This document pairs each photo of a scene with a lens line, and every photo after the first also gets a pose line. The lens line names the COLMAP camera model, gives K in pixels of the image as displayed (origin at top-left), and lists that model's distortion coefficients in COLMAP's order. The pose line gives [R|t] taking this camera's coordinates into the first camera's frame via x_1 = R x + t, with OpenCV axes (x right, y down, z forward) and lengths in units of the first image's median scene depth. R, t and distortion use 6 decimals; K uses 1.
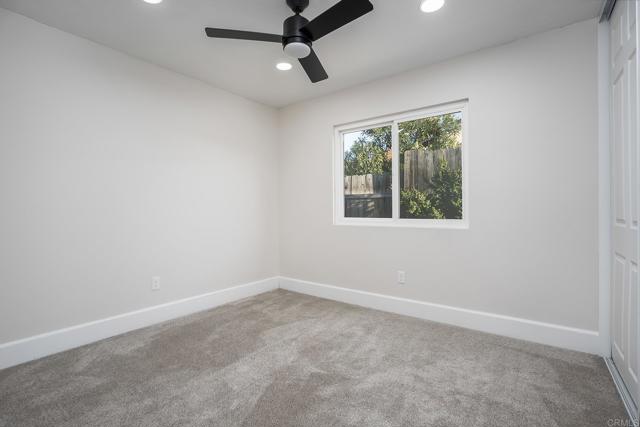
lens RADIAL K [[290.1, 0, 318.3], [0, 290.1, 211.4], [0, 0, 1]] dist [-0.034168, 0.010694]
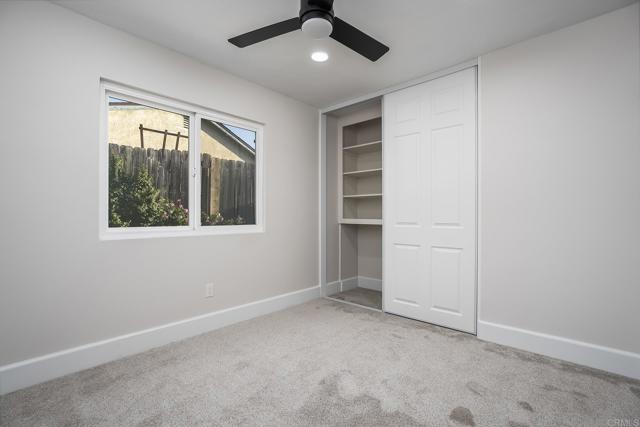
lens RADIAL K [[290.1, 0, 318.3], [0, 290.1, 215.9], [0, 0, 1]] dist [-0.034168, 0.010694]
pose [[0.108294, 0.004837, 0.994107, -0.576069], [0.002213, 0.999985, -0.005107, 0.000321], [-0.994116, 0.002753, 0.108281, 0.563394]]
